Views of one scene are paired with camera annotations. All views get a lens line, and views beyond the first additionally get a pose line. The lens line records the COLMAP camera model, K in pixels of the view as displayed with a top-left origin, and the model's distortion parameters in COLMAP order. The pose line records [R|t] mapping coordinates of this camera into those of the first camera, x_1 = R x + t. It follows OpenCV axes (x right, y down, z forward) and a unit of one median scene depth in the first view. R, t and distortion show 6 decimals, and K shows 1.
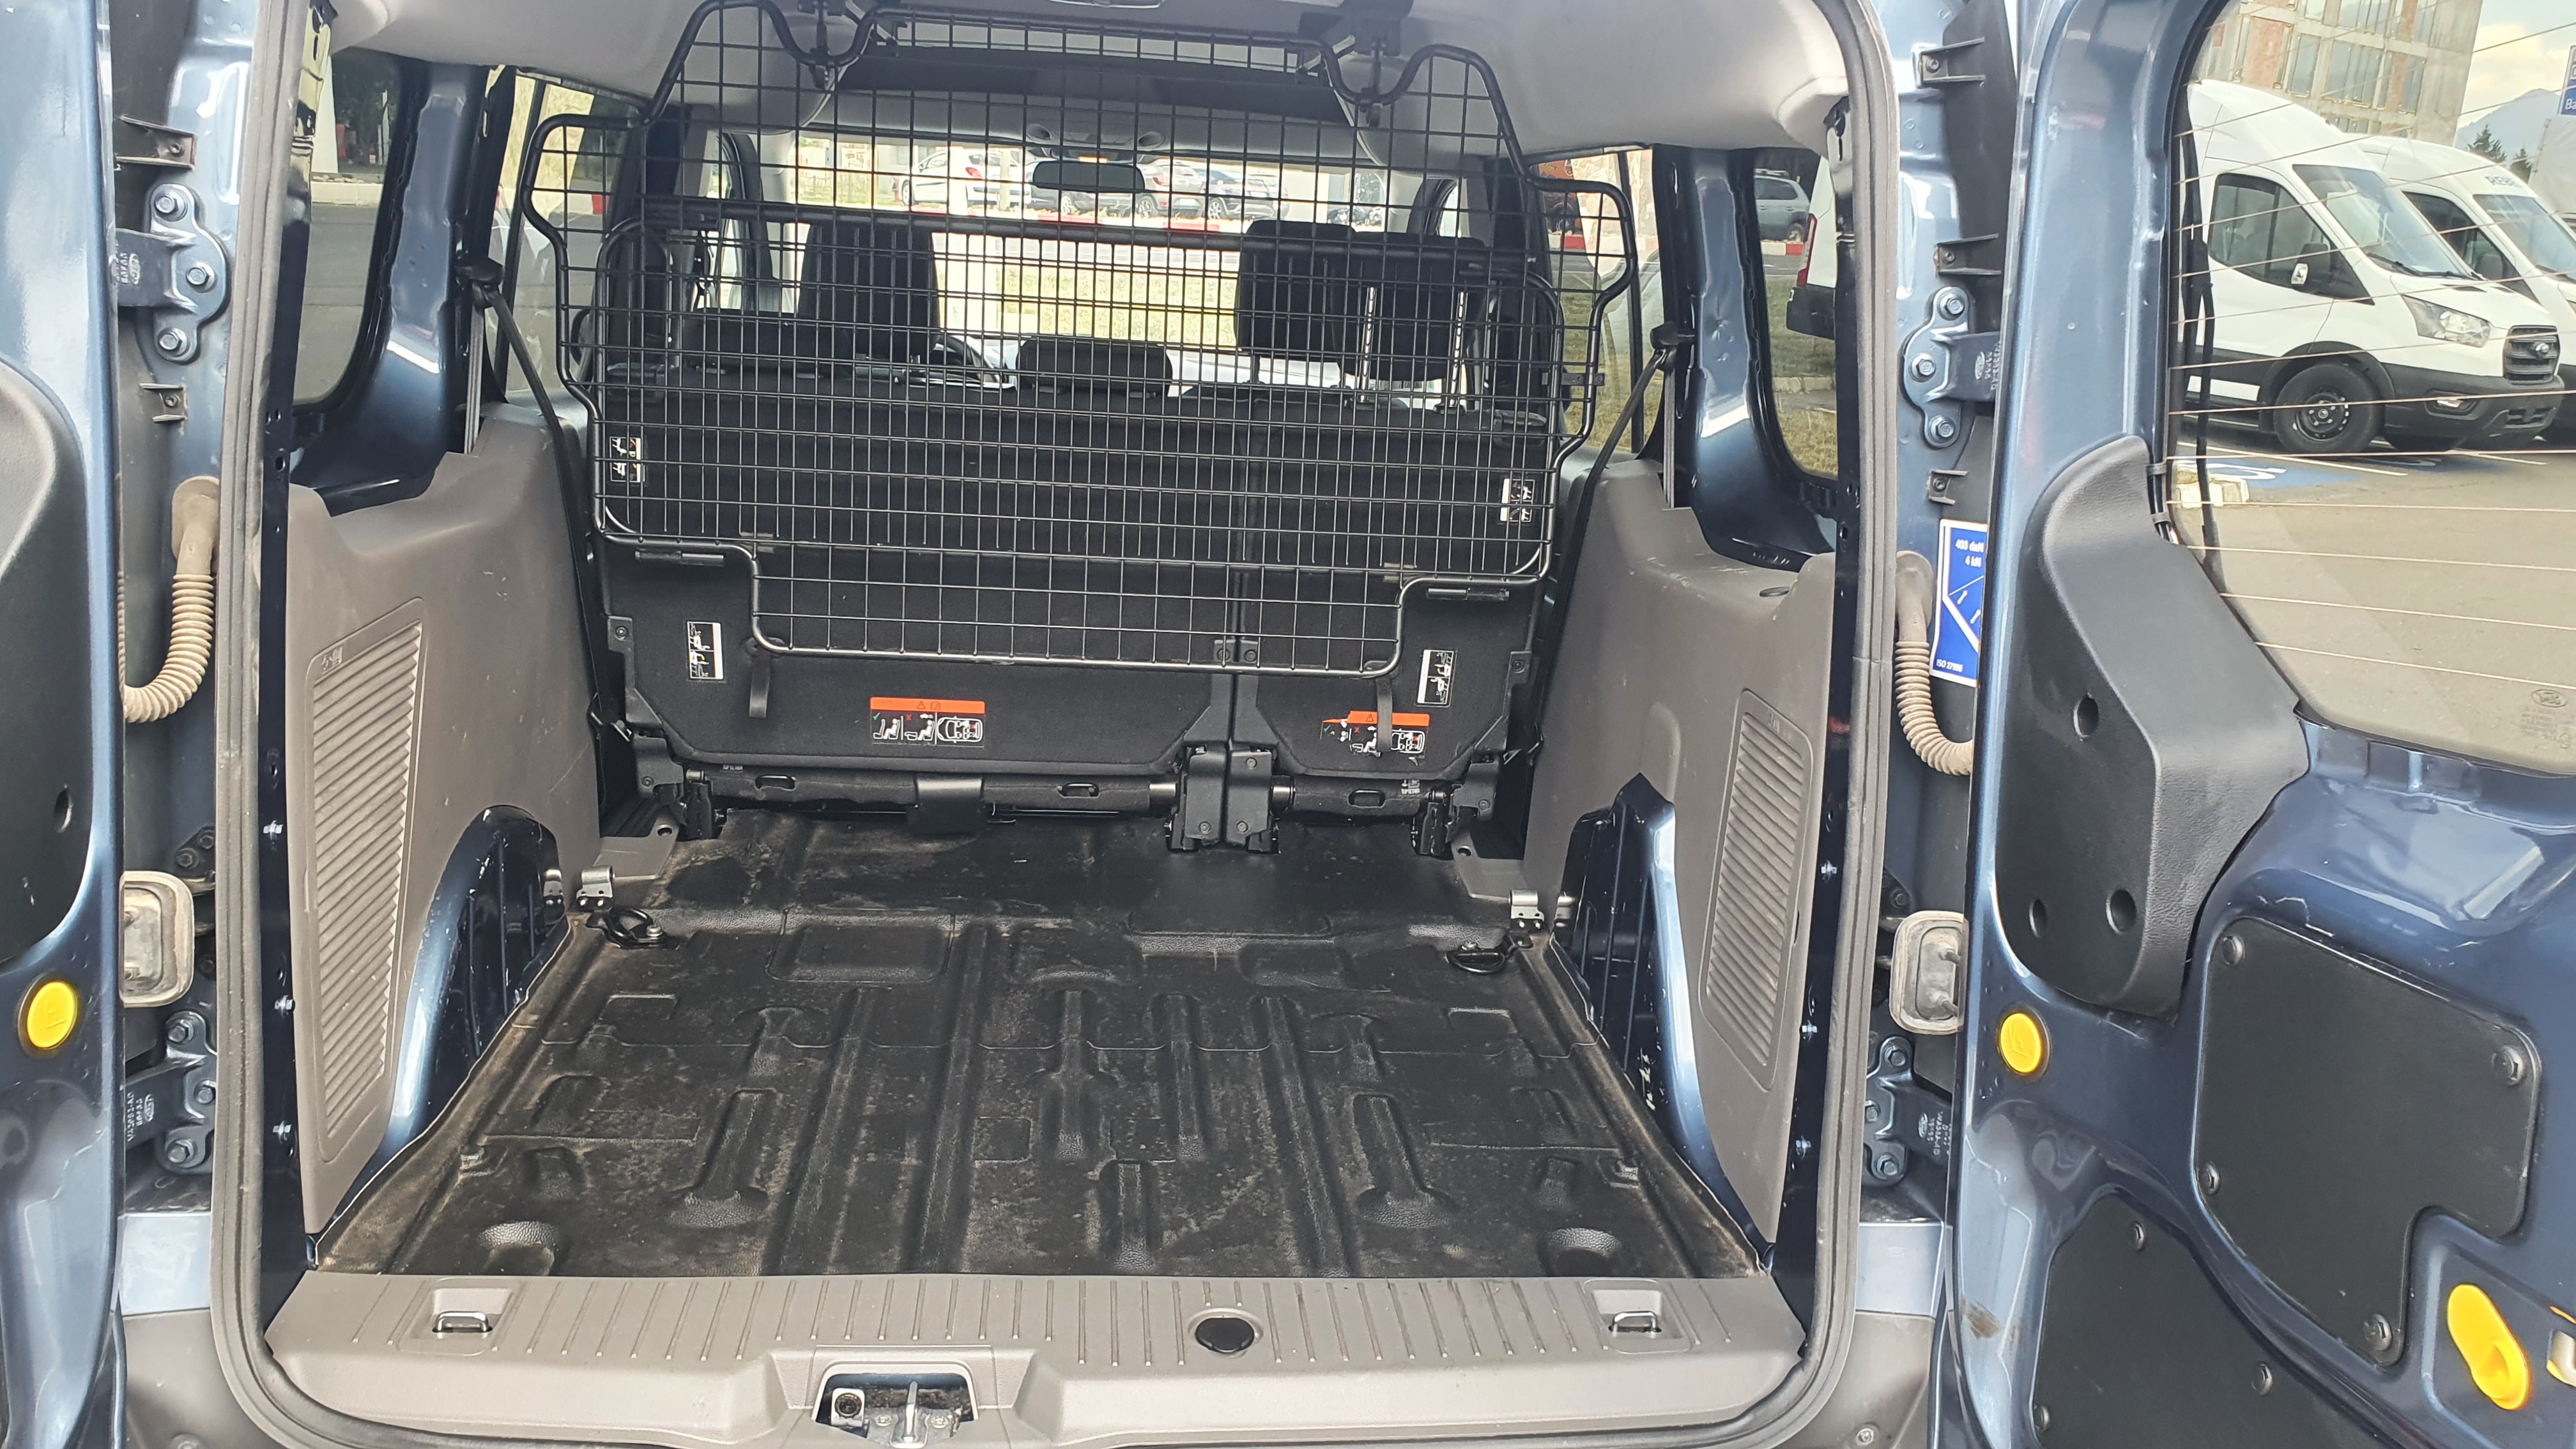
lens RADIAL K [[1999.8, 0, 1283.9], [0, 1999.8, 742.1], [0, 0, 1]] dist [0.033043, -0.003882]
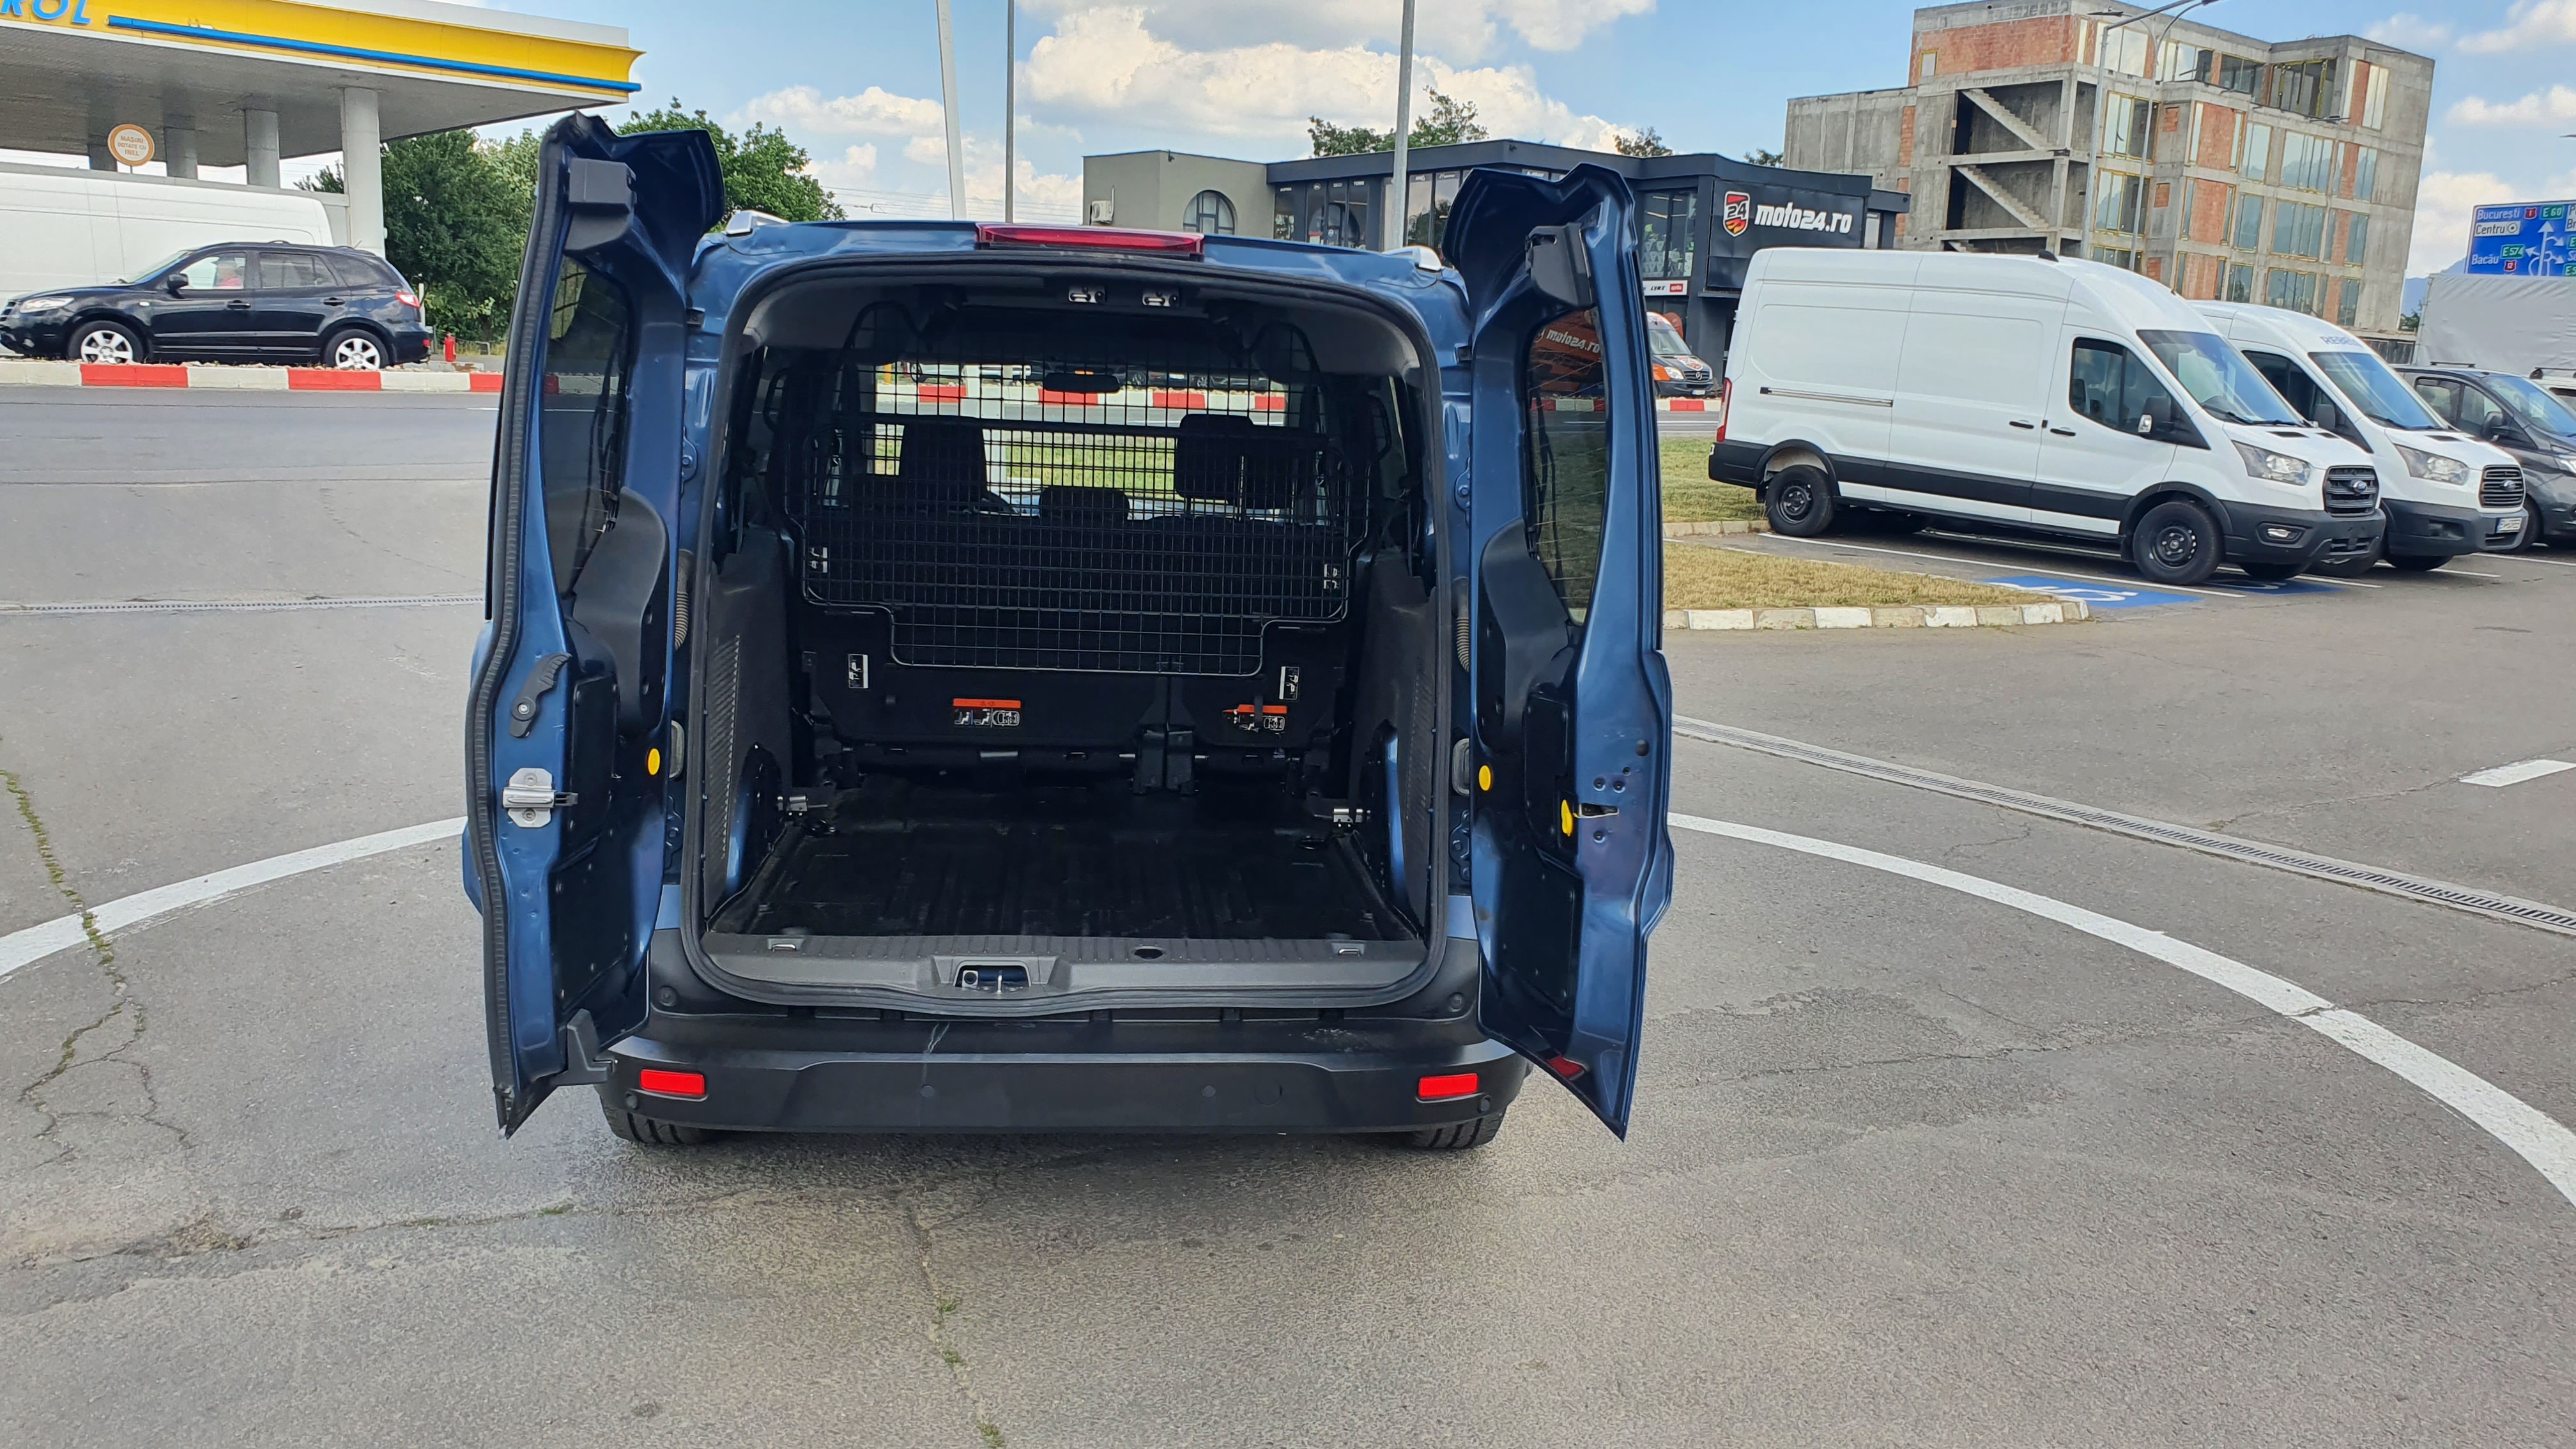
lens RADIAL K [[2001.7, 0, 1270.1], [0, 2001.7, 724.9], [0, 0, 1]] dist [-0.012394, 0.061126]
pose [[0.999840, -0.016659, -0.006440, 0.074476], [0.016055, 0.996294, -0.084499, 0.152398], [0.007824, 0.084382, 0.996403, -0.707047]]
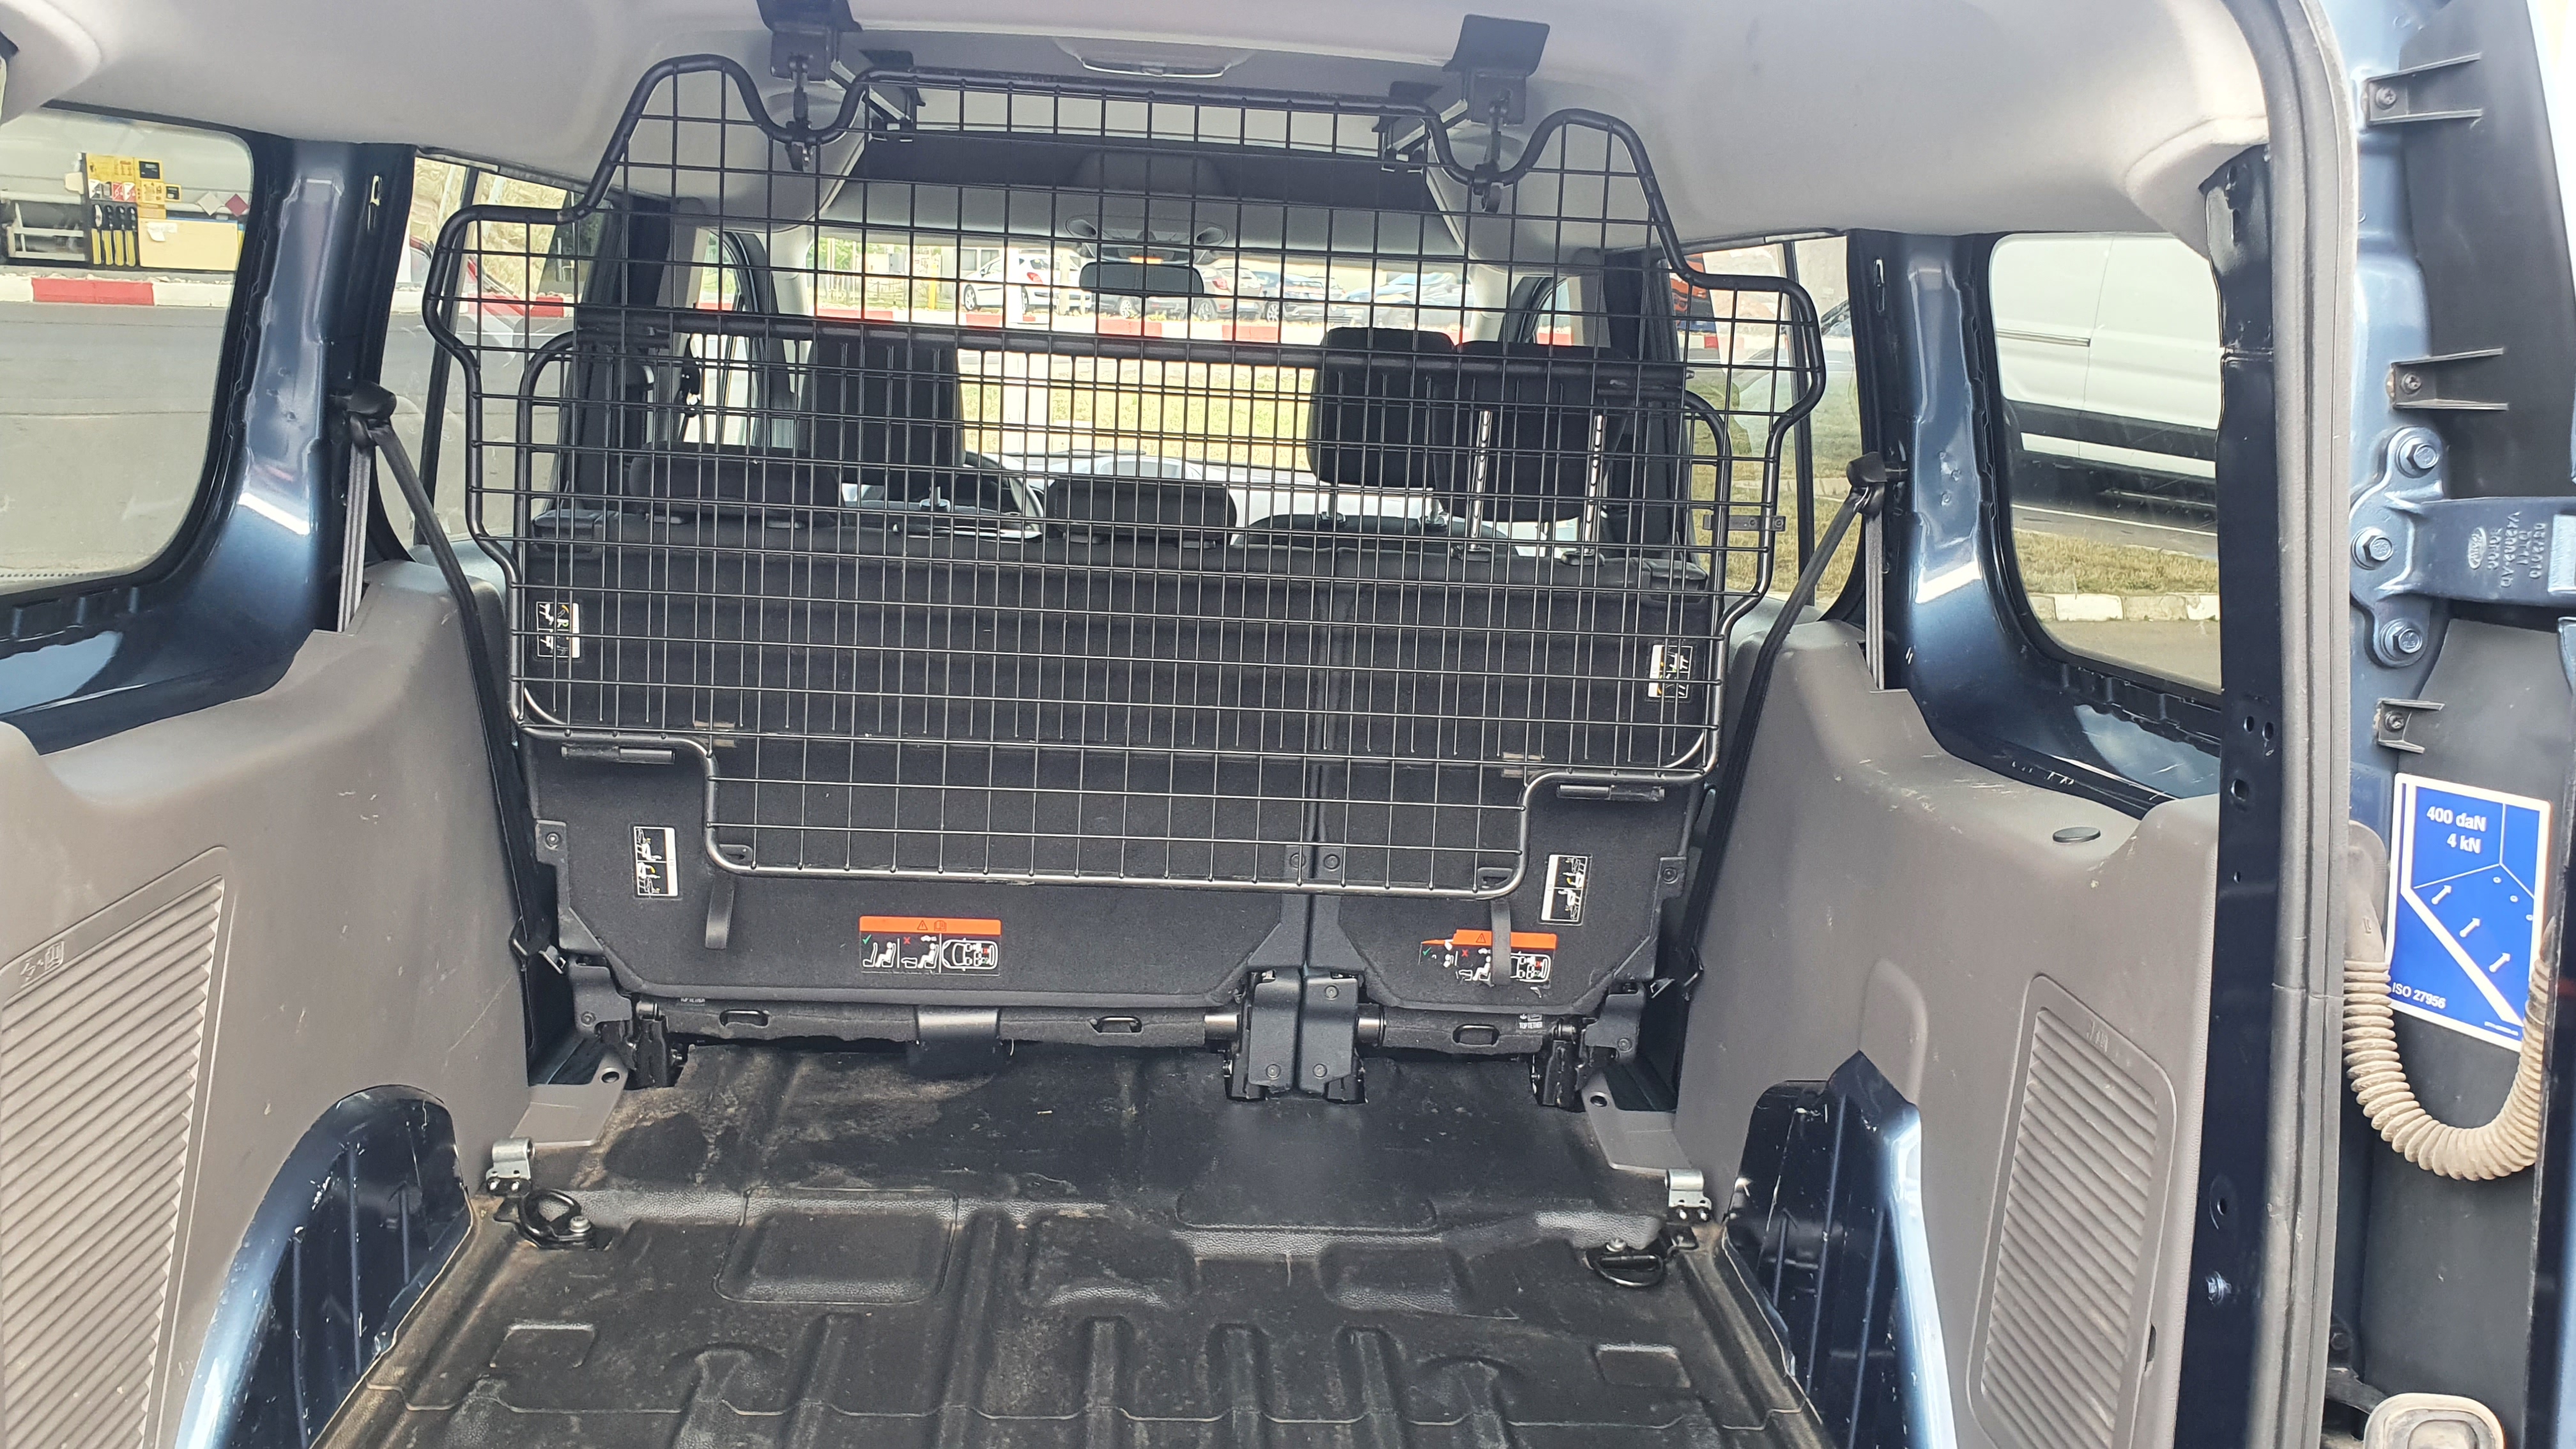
lens RADIAL K [[2001.7, 0, 1270.1], [0, 2001.7, 724.9], [0, 0, 1]] dist [-0.012394, 0.061126]
pose [[0.999354, -0.000471, -0.035933, -0.013678], [-0.001476, 0.998531, -0.054157, -0.058059], [0.035906, 0.054175, 0.997886, 0.208247]]
